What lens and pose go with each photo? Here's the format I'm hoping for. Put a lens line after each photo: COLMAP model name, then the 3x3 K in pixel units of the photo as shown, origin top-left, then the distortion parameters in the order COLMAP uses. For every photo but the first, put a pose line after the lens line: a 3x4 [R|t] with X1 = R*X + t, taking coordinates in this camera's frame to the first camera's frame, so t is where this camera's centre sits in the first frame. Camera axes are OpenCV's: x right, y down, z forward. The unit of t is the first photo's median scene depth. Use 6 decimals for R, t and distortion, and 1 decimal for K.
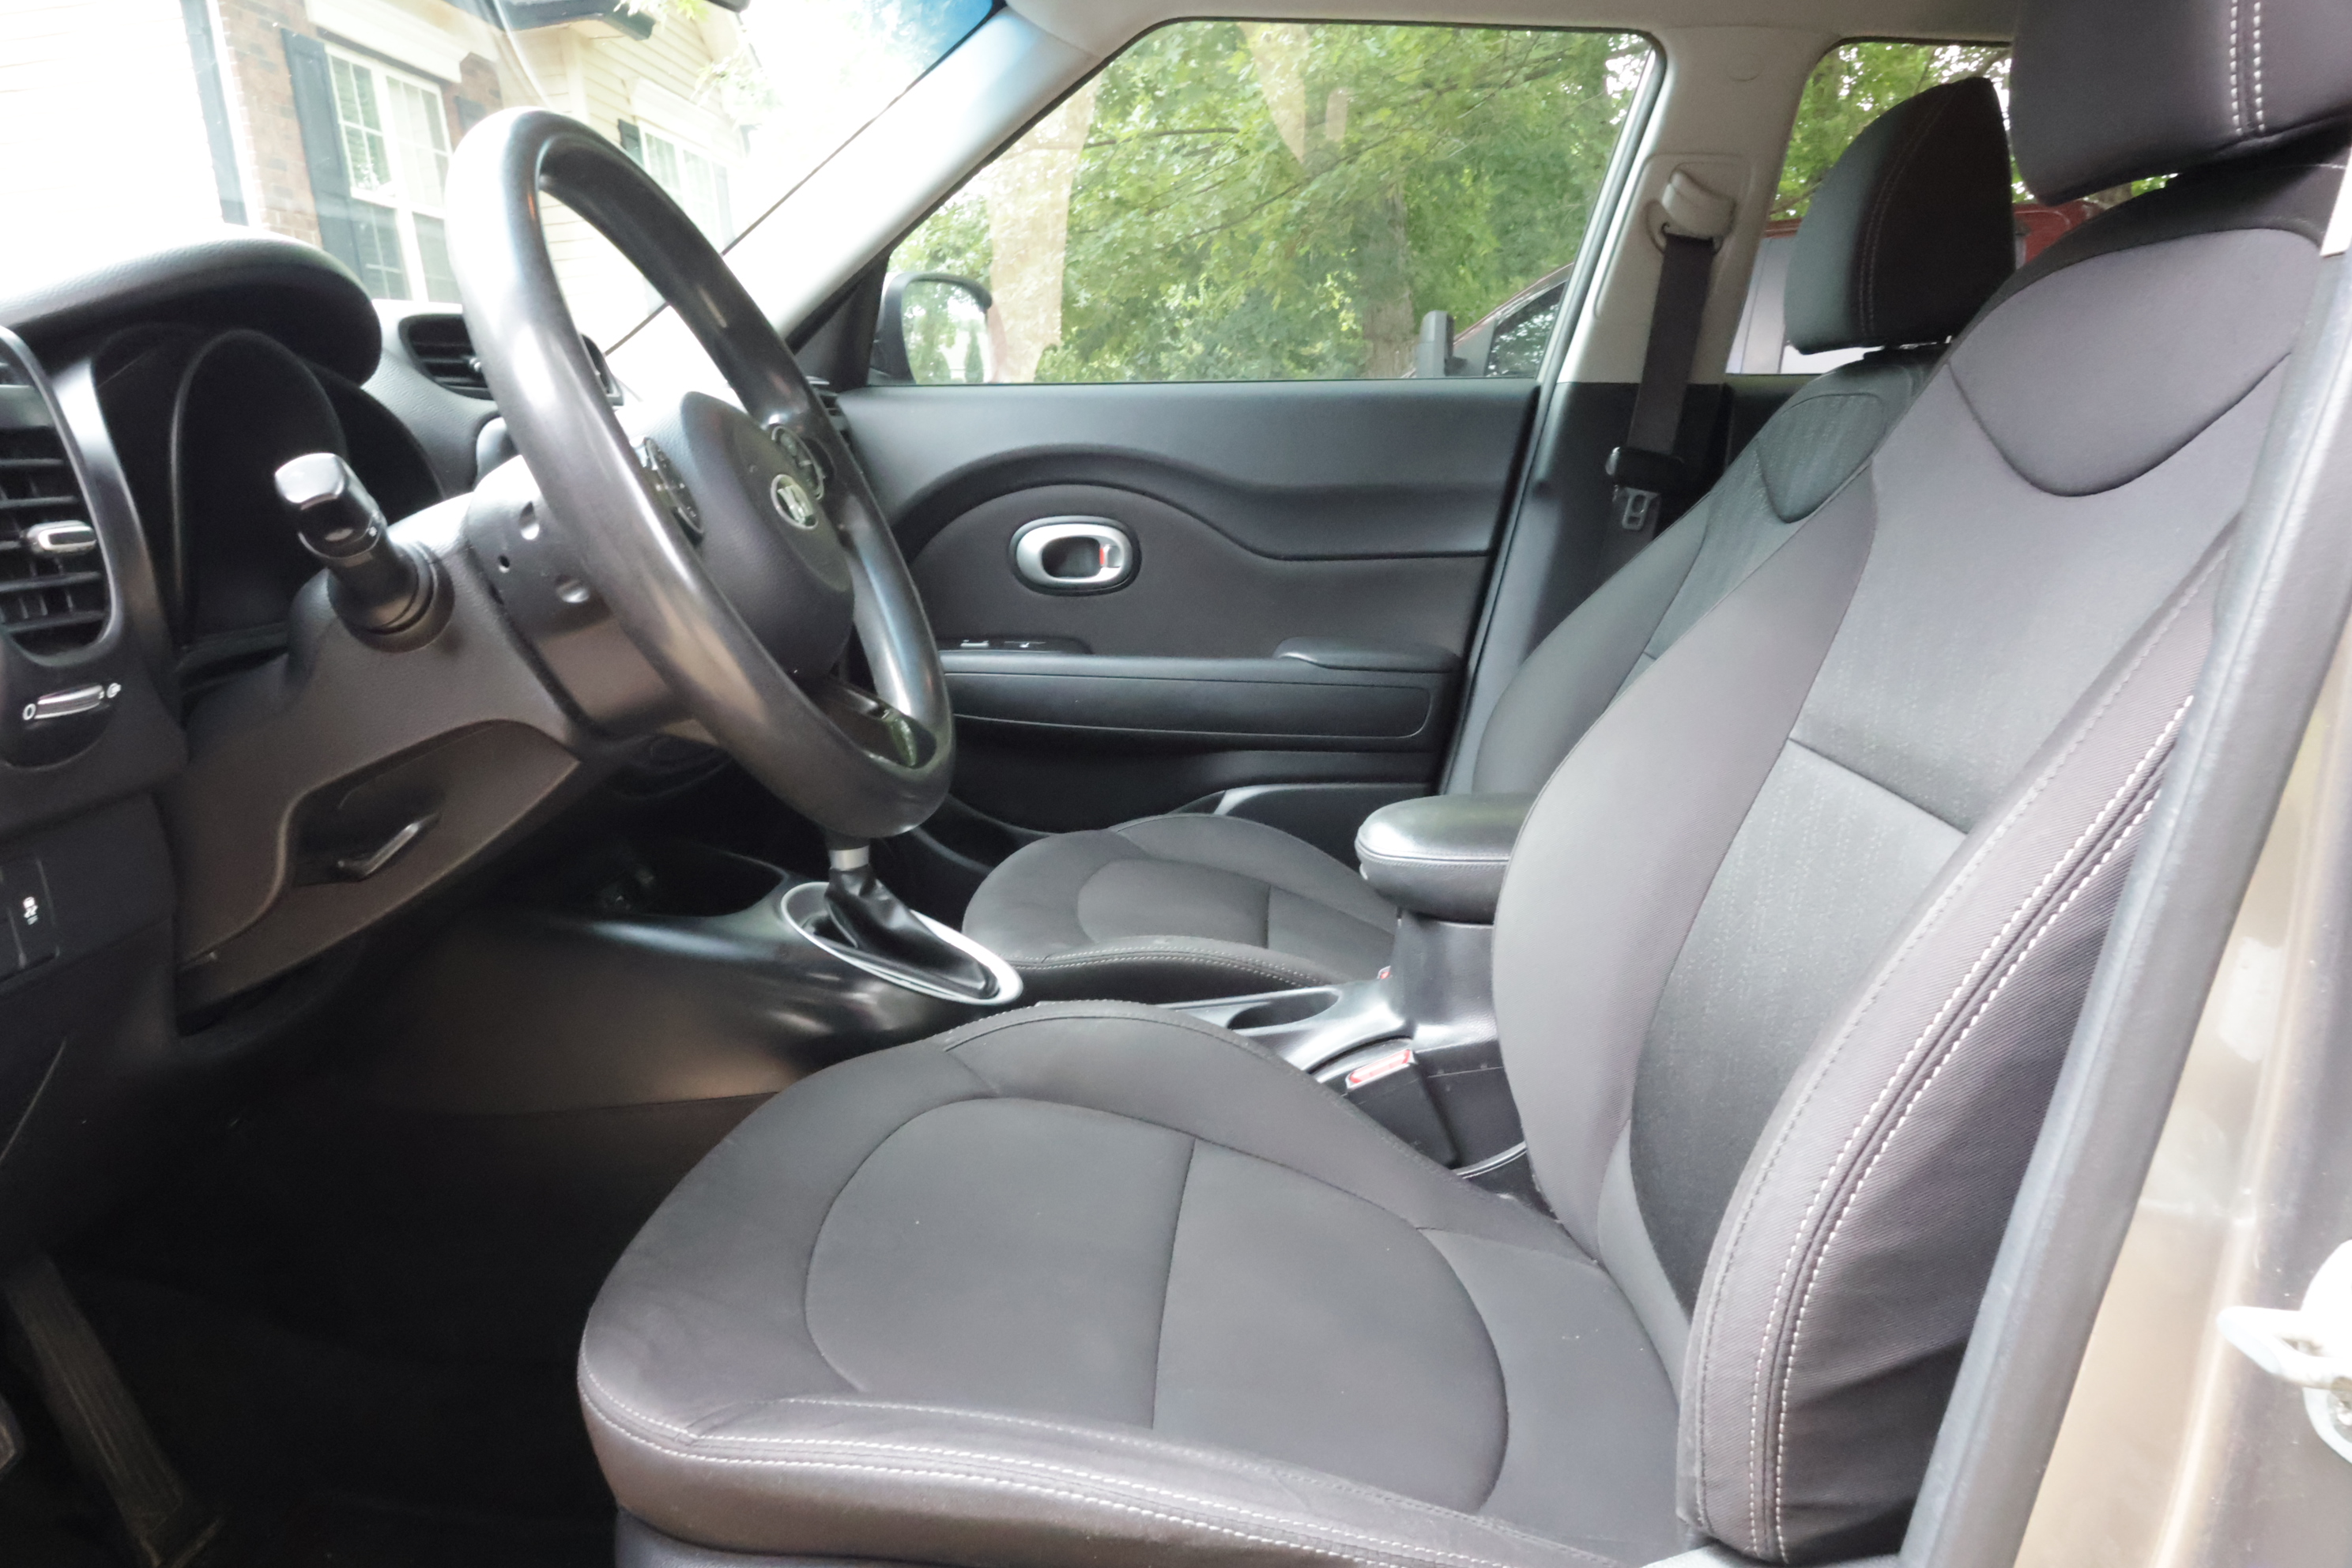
lens RADIAL K [[1788.9, 0, 1163.8], [0, 1788.9, 781.1], [0, 0, 1]] dist [-0.009273, 0.006428]
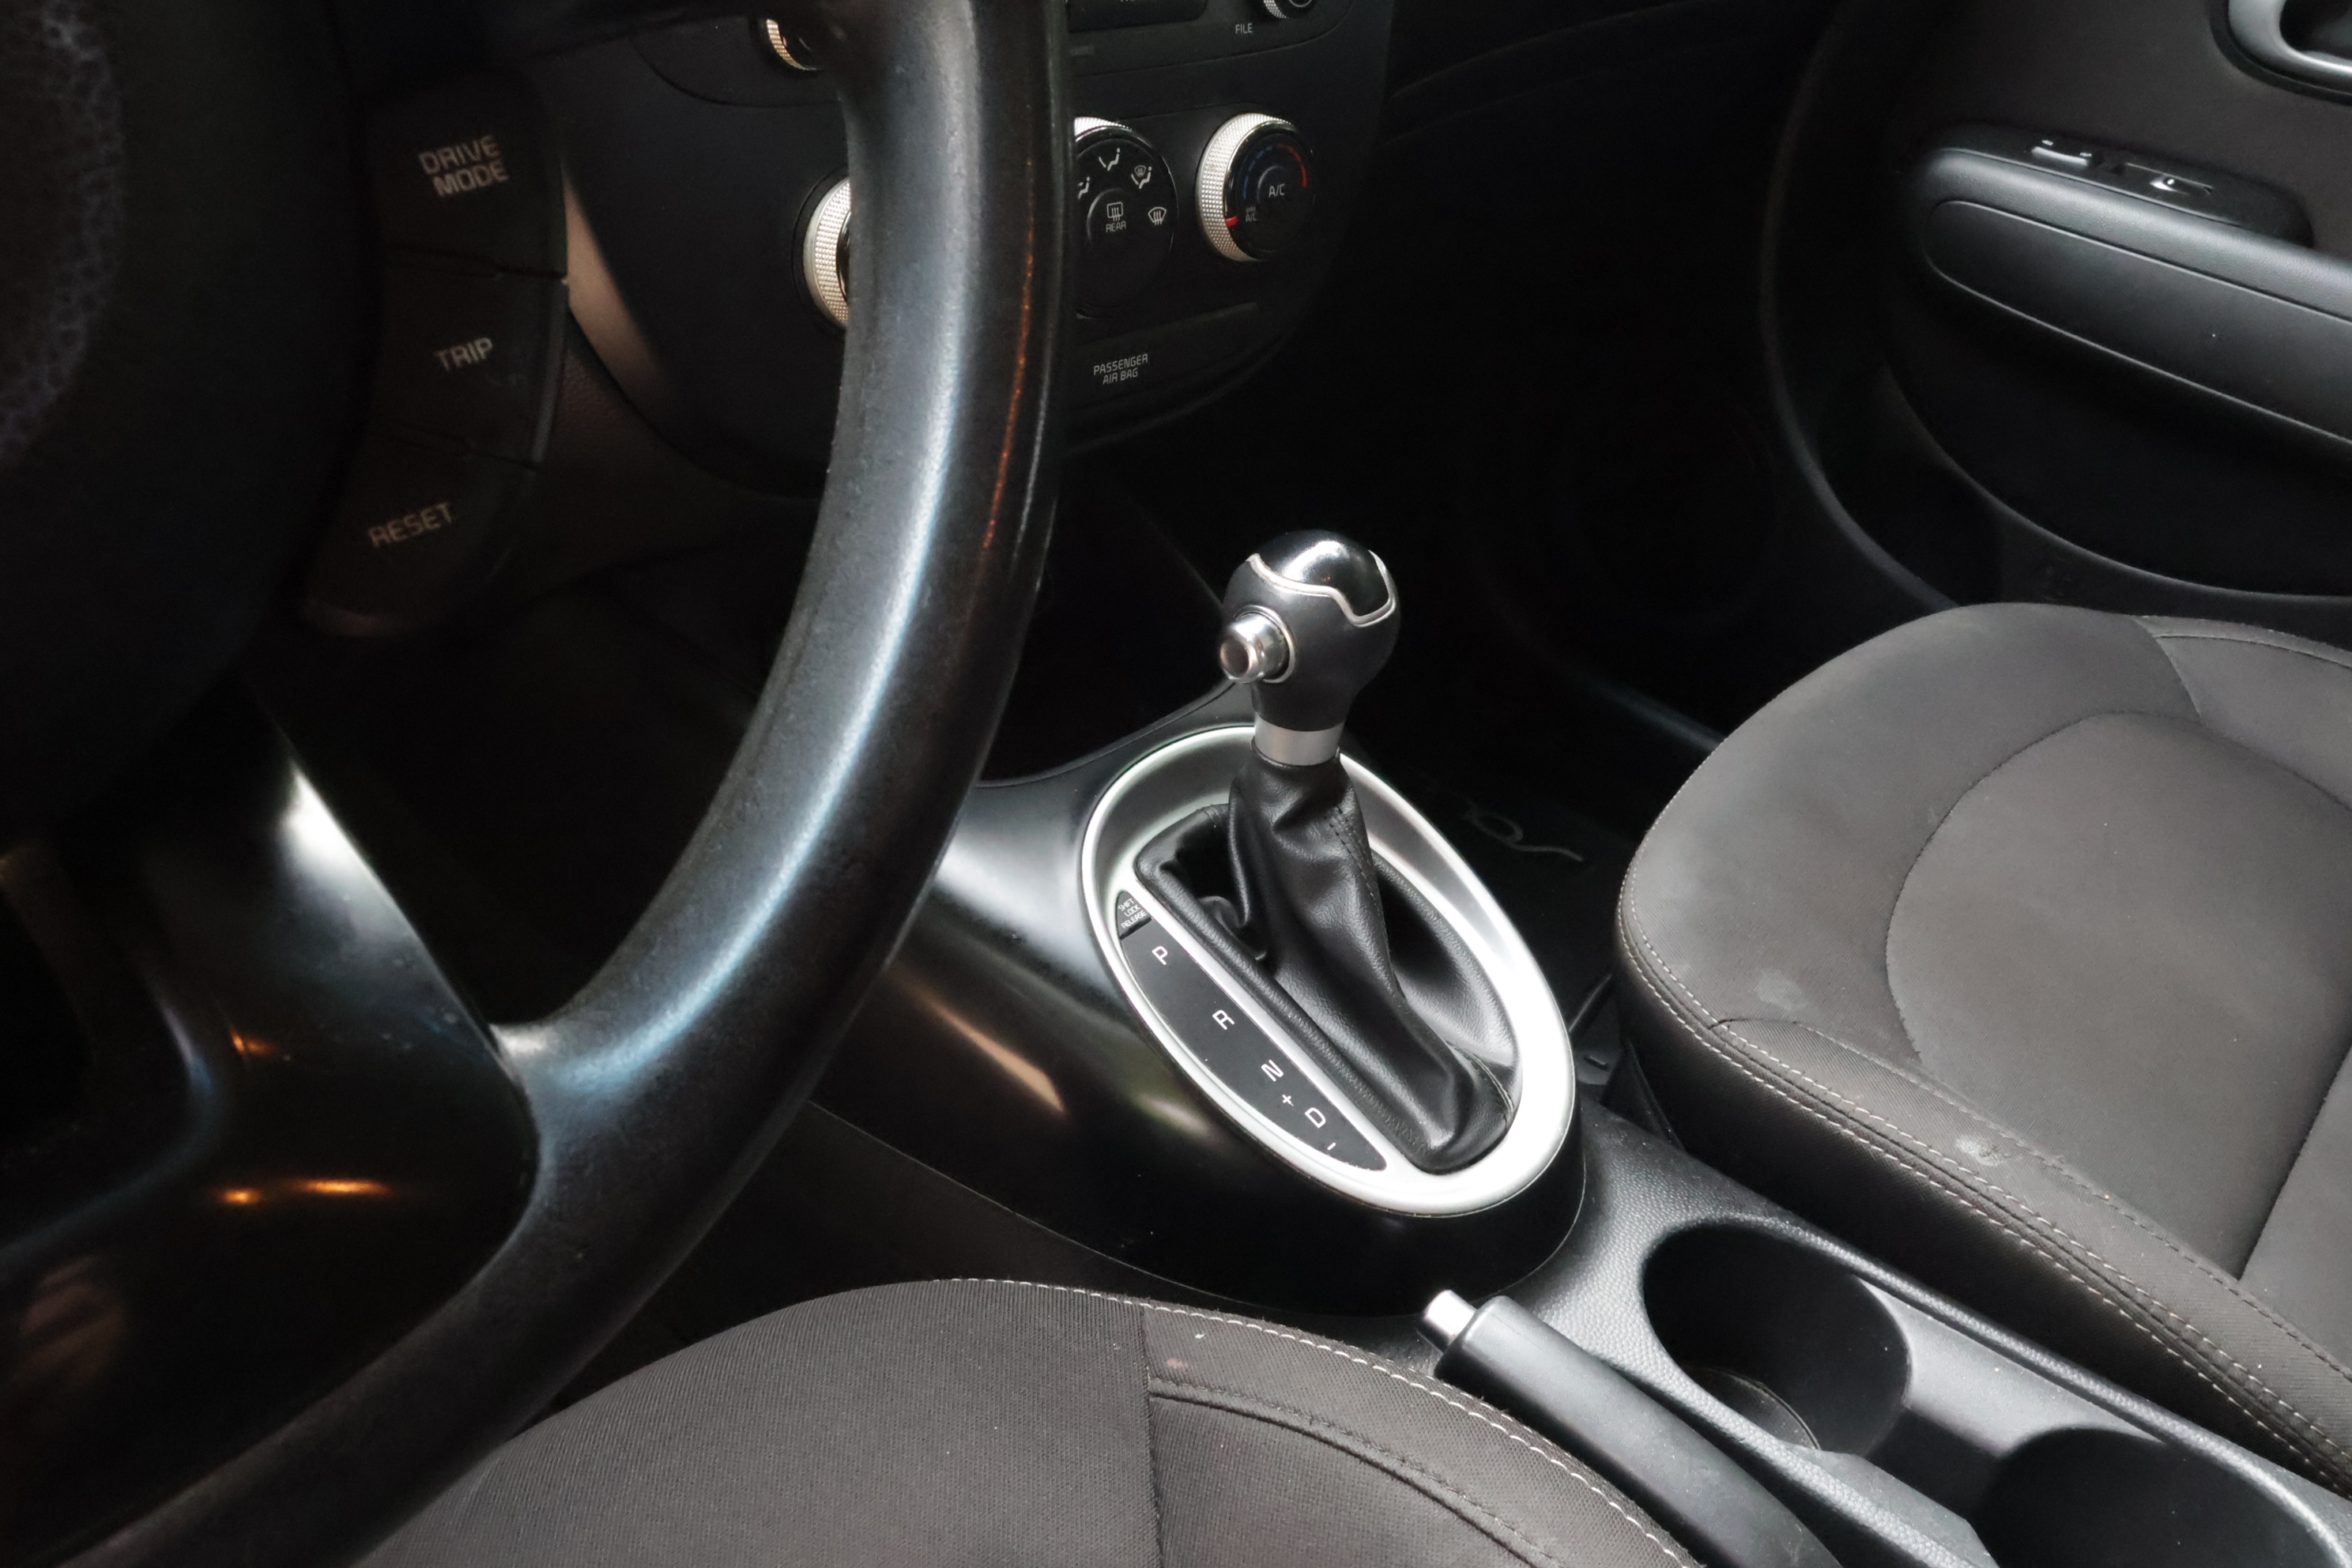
lens RADIAL K [[1788.9, 0, 1163.8], [0, 1788.9, 781.1], [0, 0, 1]] dist [-0.009273, 0.006428]
pose [[0.778183, 0.423927, -0.463376, 0.005935], [-0.214719, 0.872941, 0.438030, -0.090438], [0.590192, -0.241371, 0.770333, 0.429889]]
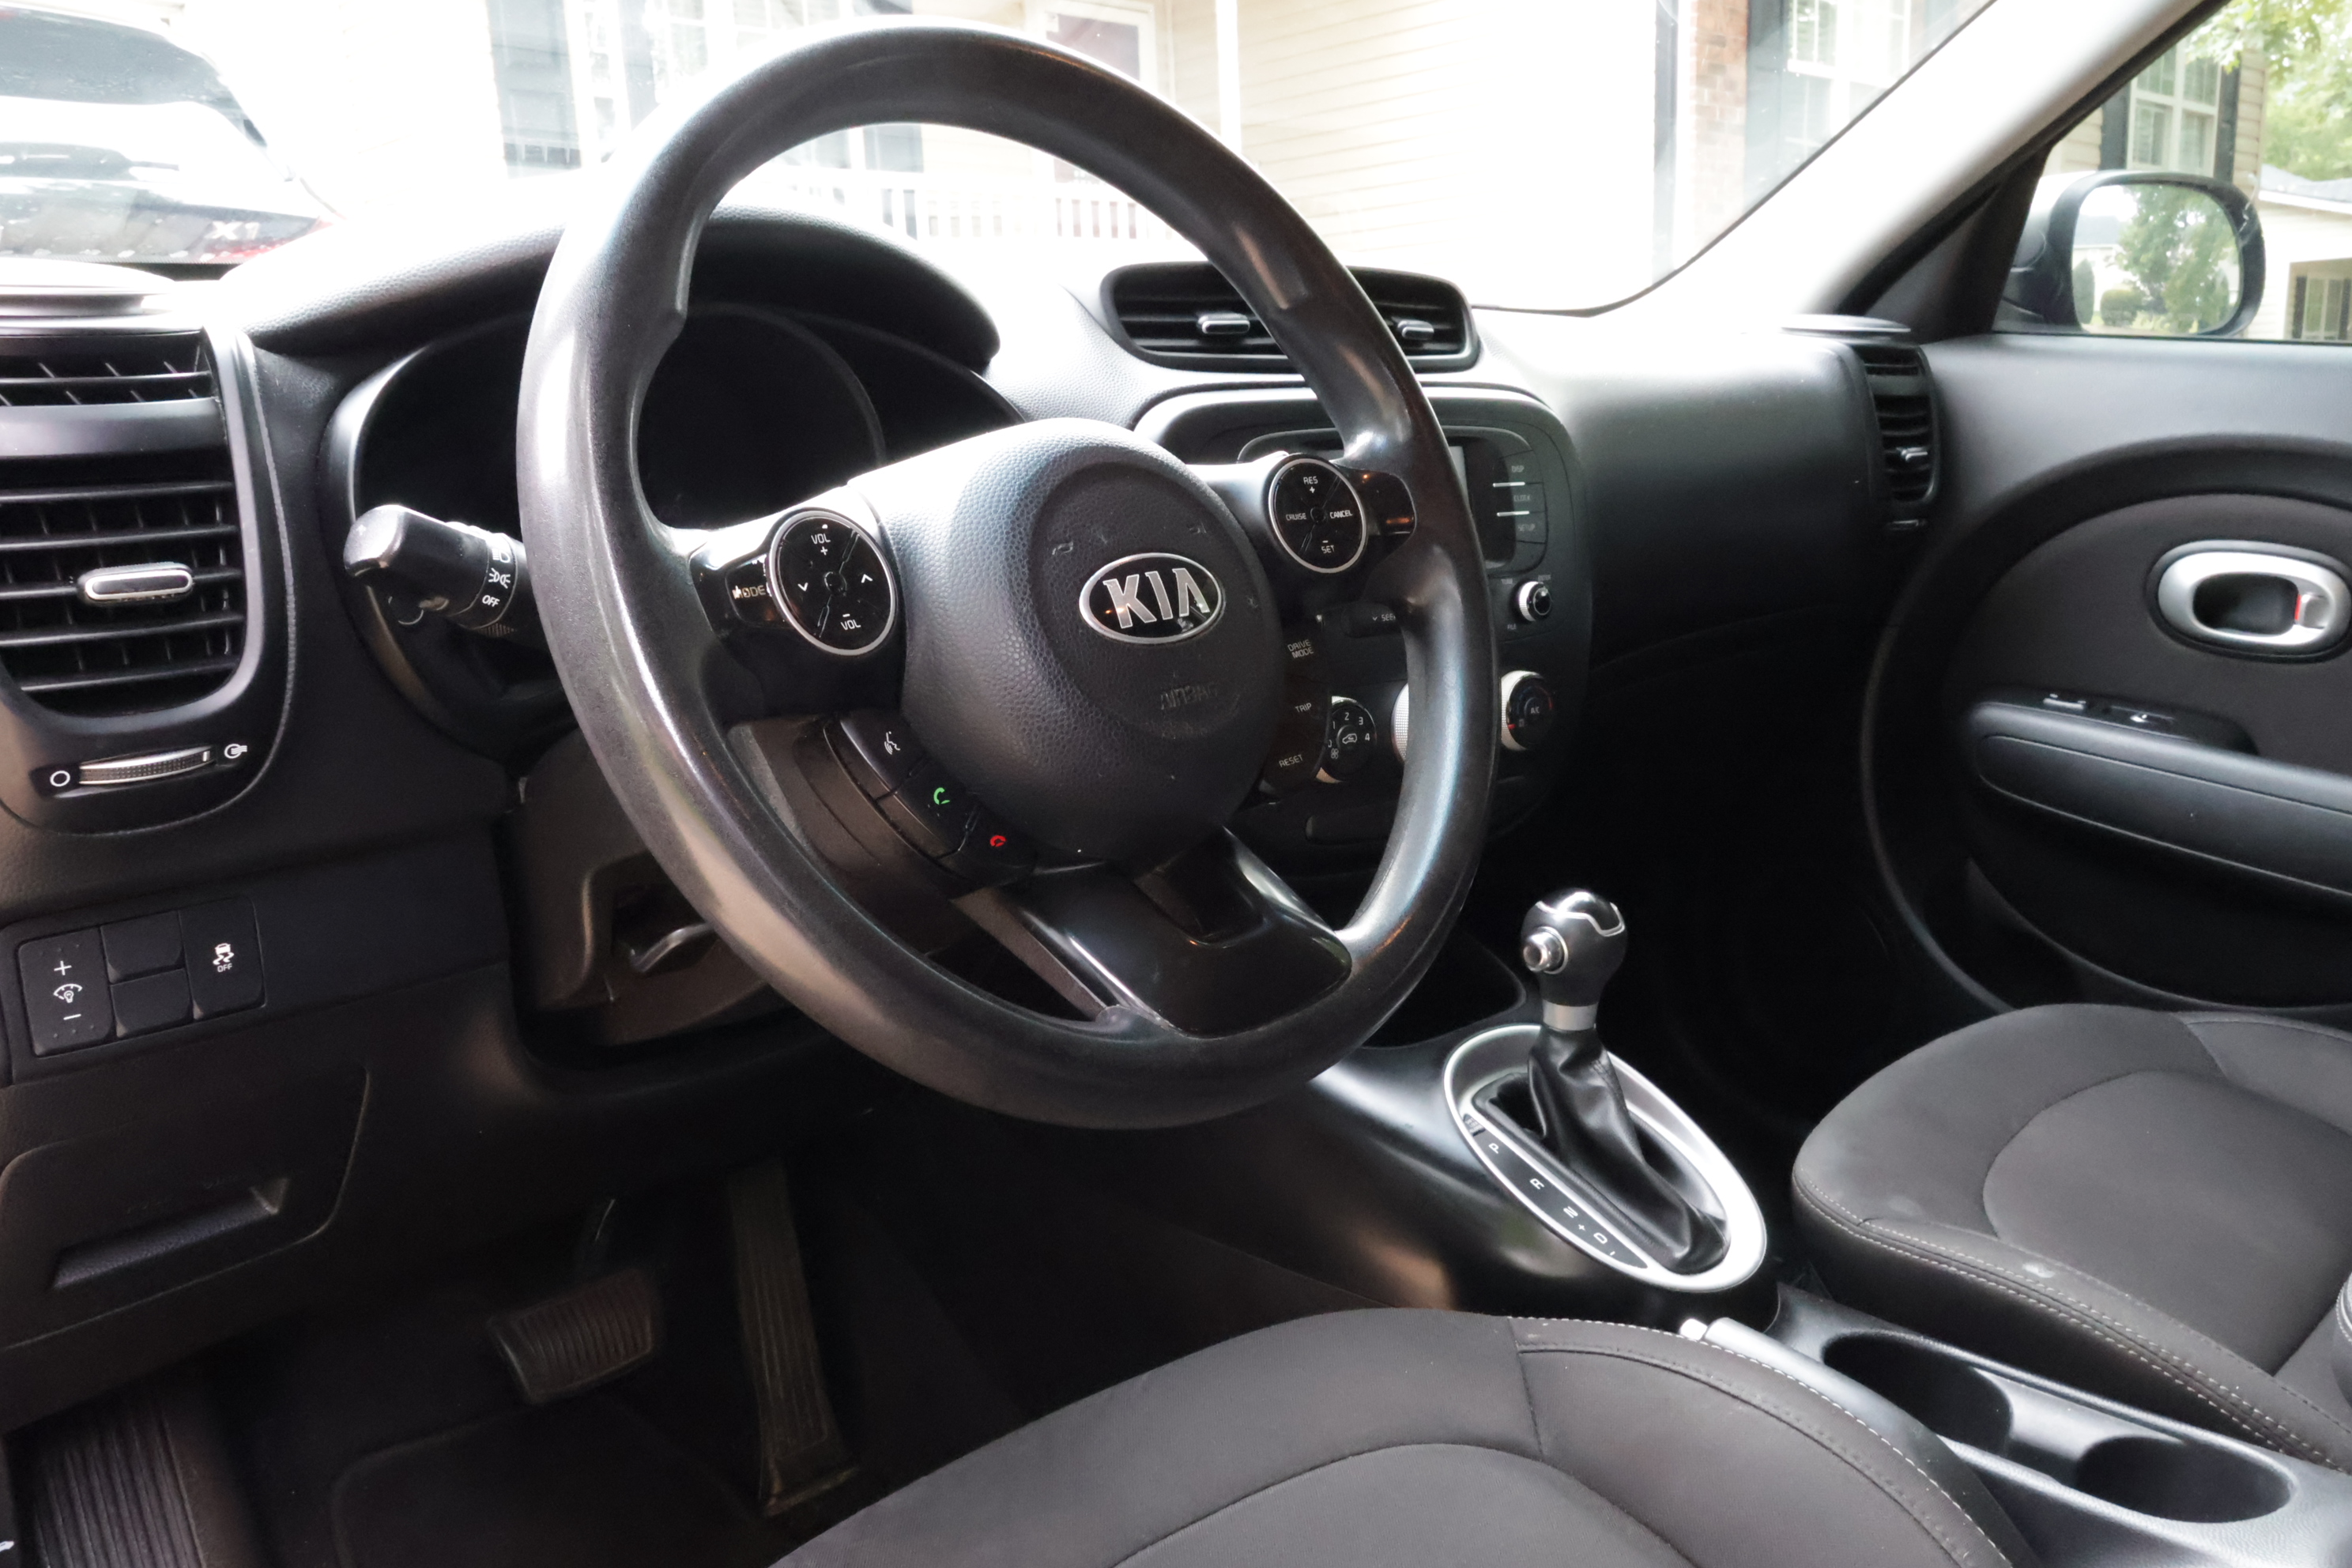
lens RADIAL K [[1788.9, 0, 1163.8], [0, 1788.9, 781.1], [0, 0, 1]] dist [-0.009273, 0.006428]
pose [[0.725850, 0.215595, -0.653192, 0.110459], [-0.171041, 0.976356, 0.132193, -0.080550], [0.666248, 0.015770, 0.745563, 0.228028]]
